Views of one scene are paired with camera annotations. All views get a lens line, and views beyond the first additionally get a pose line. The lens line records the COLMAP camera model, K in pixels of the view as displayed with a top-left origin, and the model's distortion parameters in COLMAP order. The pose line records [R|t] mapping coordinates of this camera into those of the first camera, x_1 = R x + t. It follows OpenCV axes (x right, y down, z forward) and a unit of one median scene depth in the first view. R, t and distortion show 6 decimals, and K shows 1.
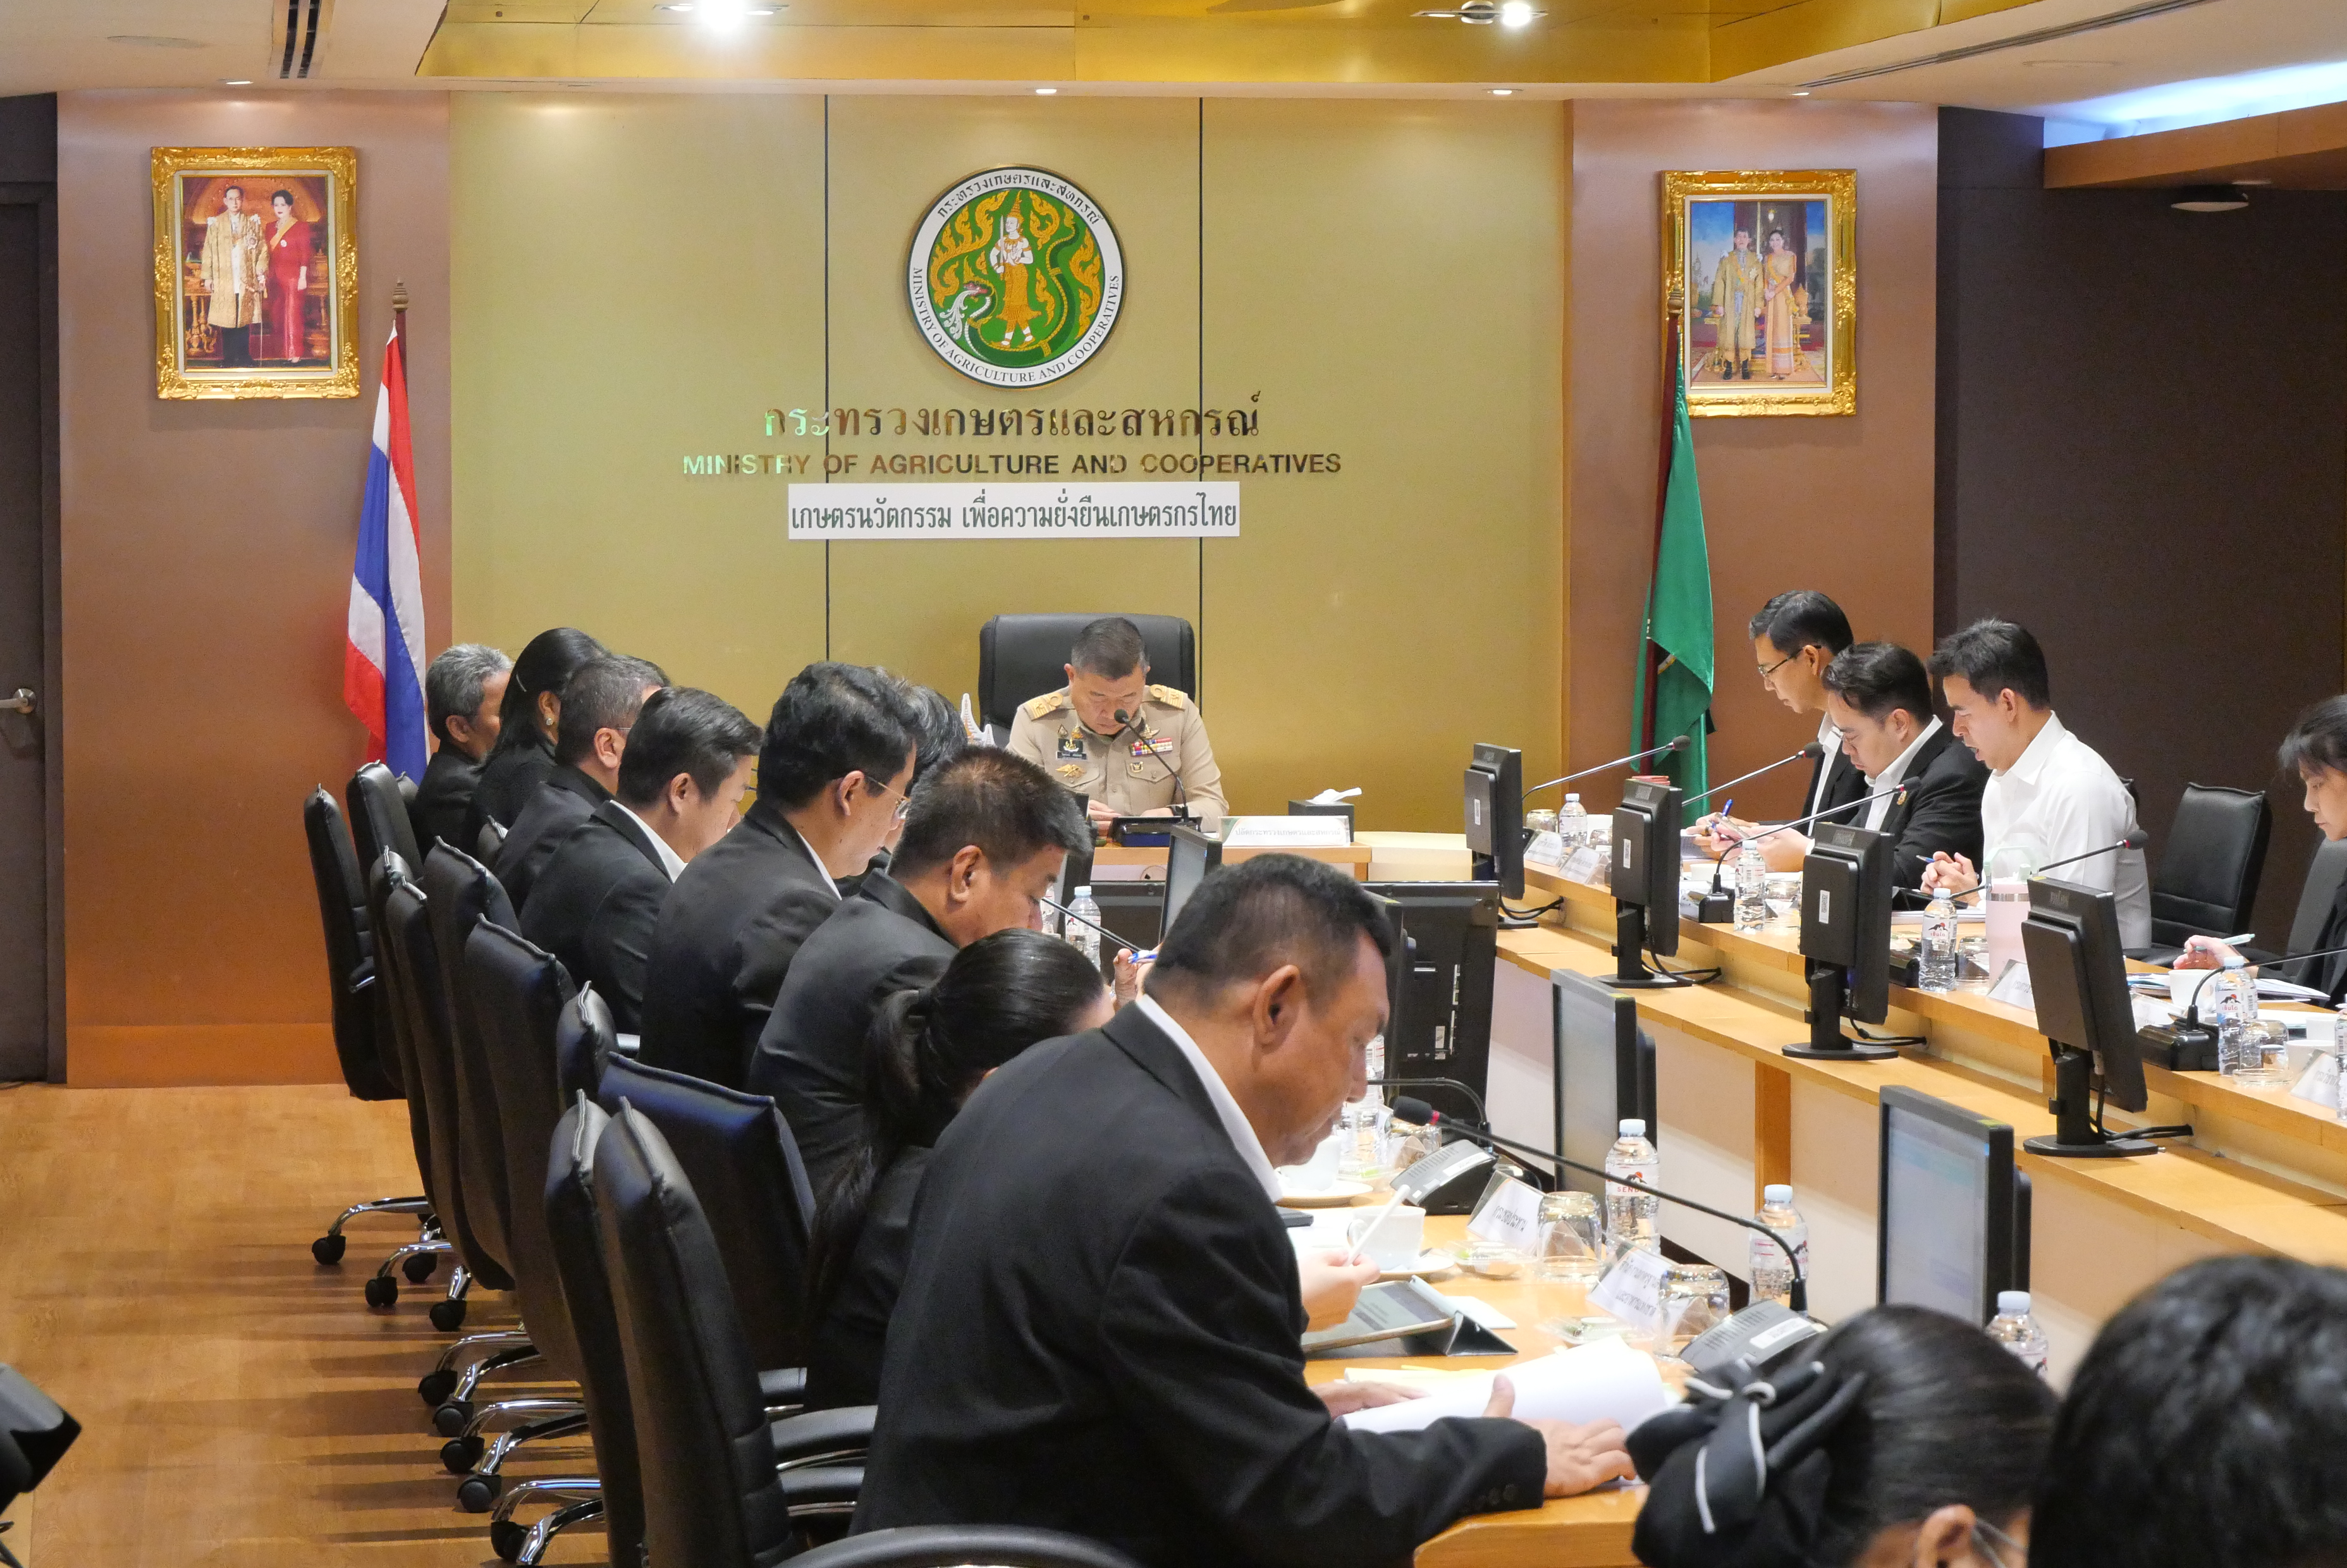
lens RADIAL K [[6030.6, 0, 1173.5], [0, 6030.6, 784.0], [0, 0, 1]] dist [0.056032, 0.160371]
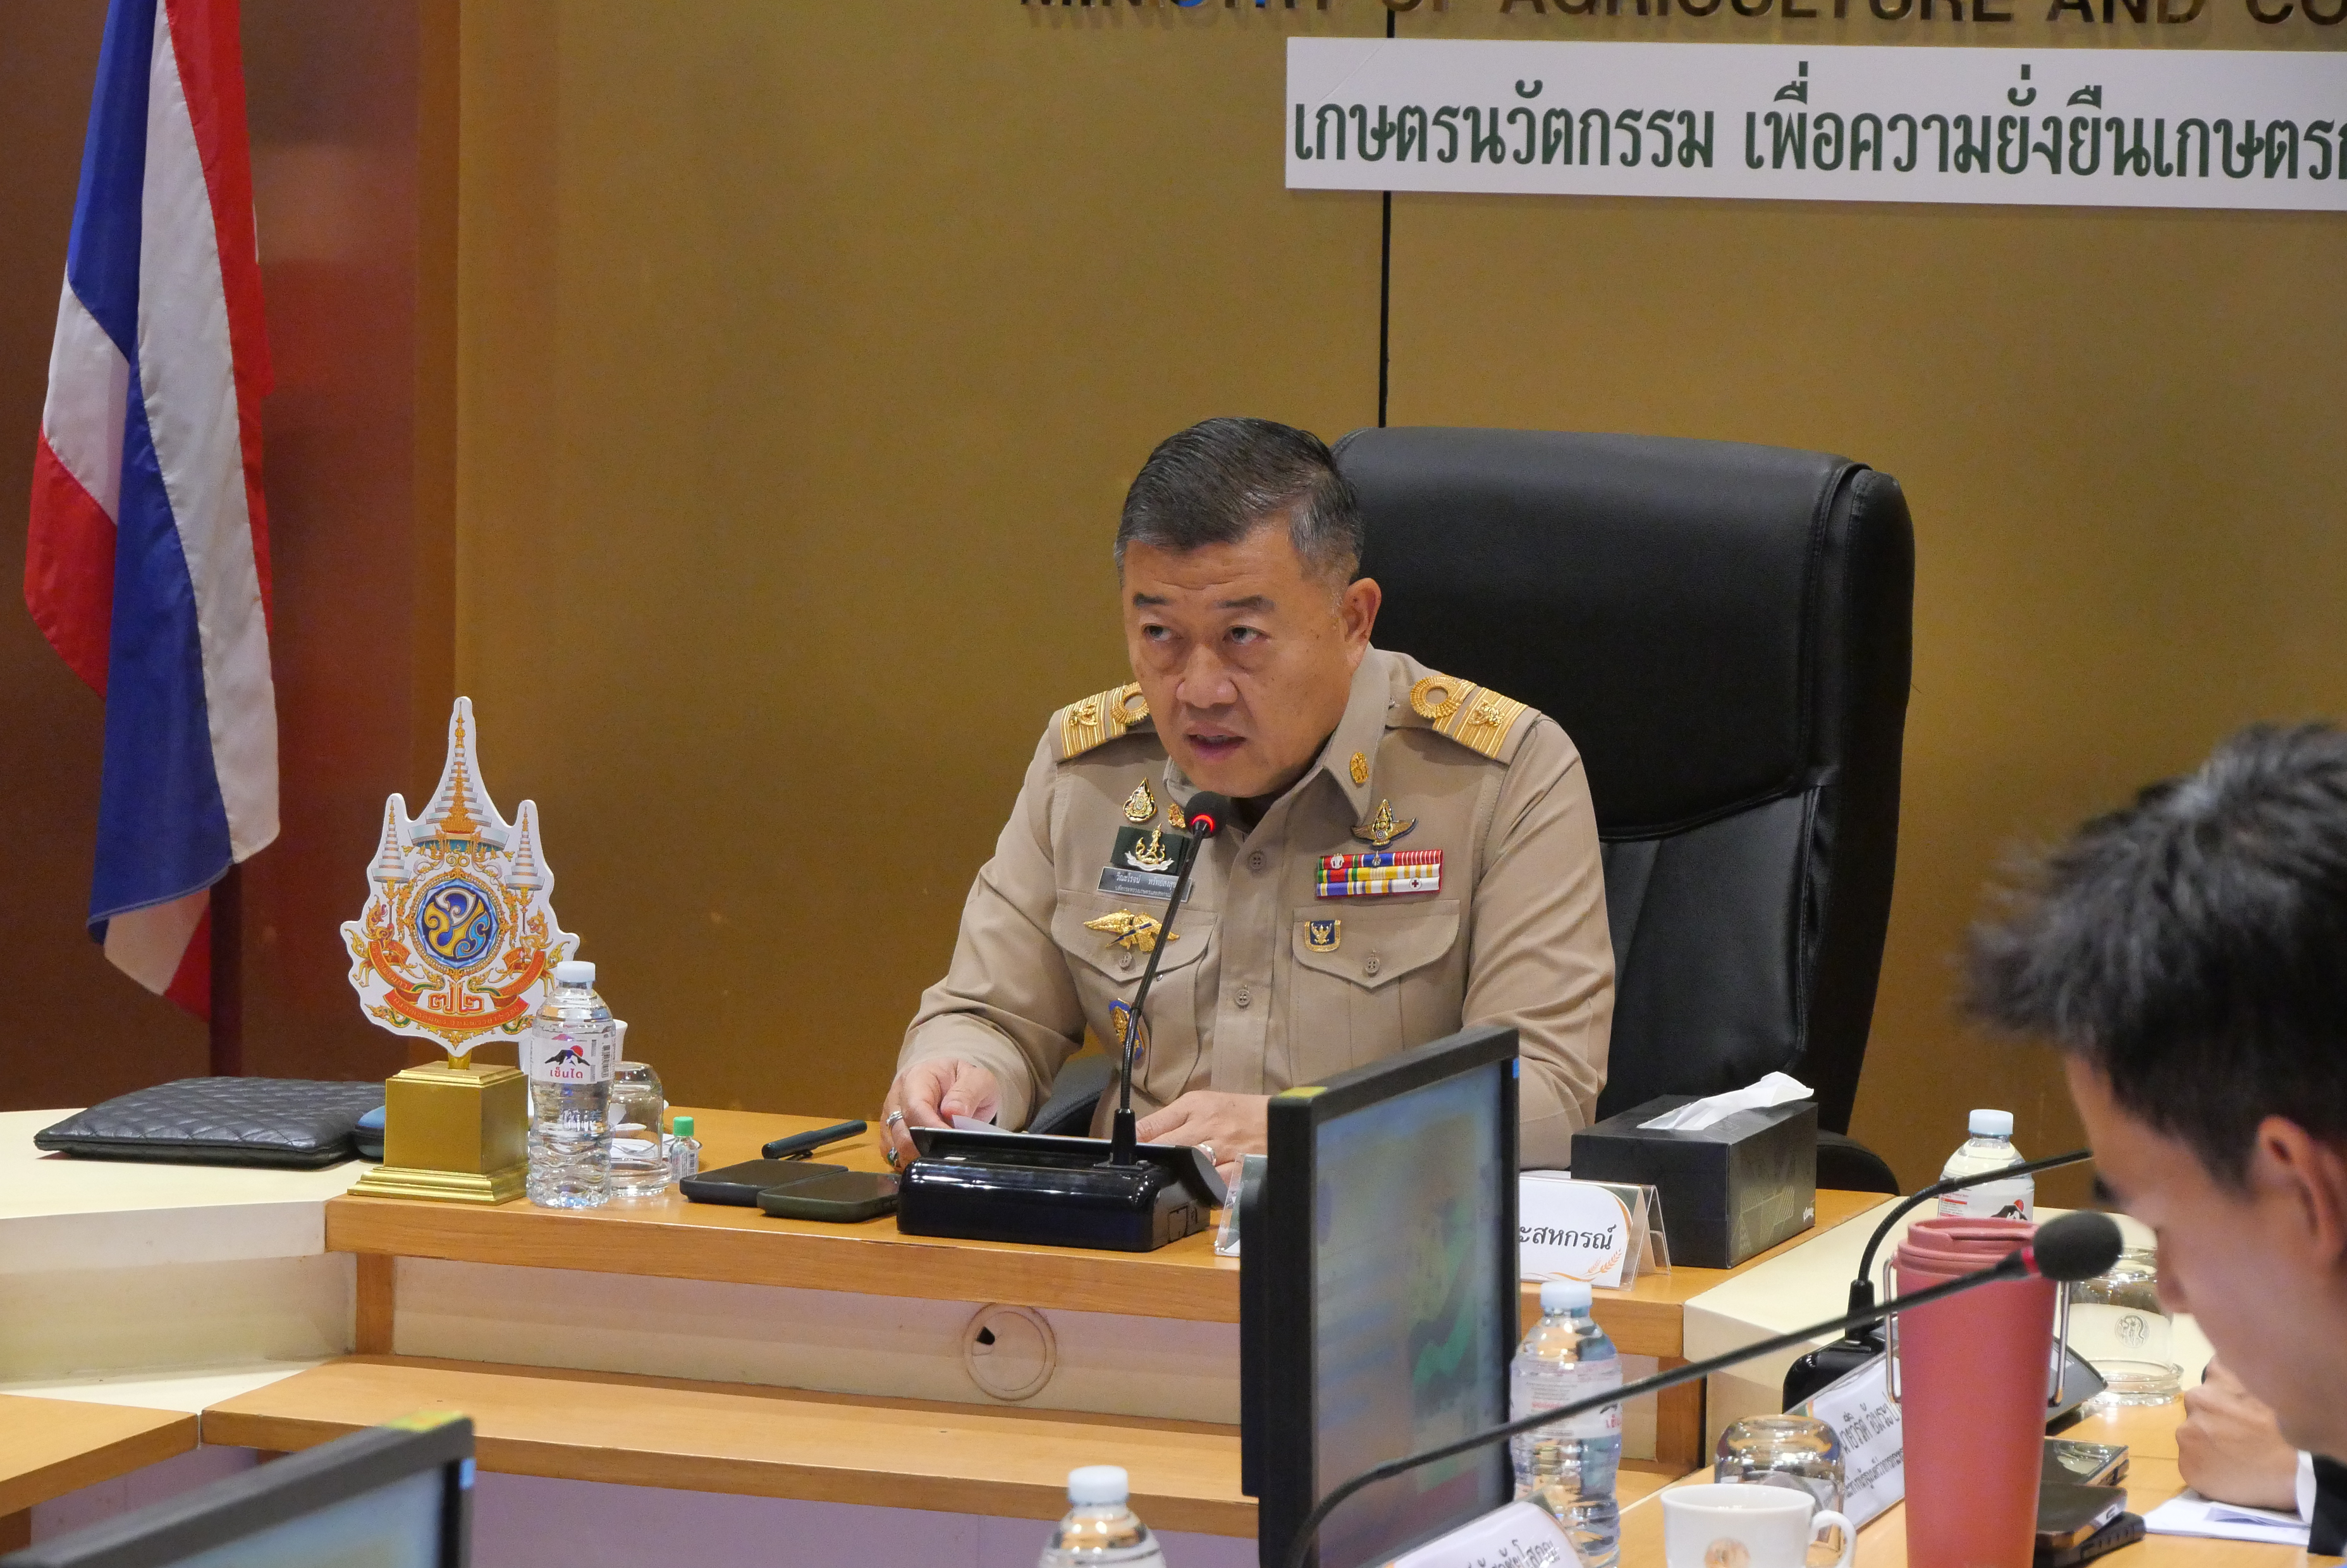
lens RADIAL K [[8051.7, 0, 1170.2], [0, 8051.7, 980.8], [0, 0, 1]] dist [0.005831, 0.145372]
pose [[0.869225, 0.073551, -0.488916, 0.172101], [-0.045504, 0.996577, 0.069021, -0.026004], [0.492318, -0.037747, 0.869596, 0.567811]]
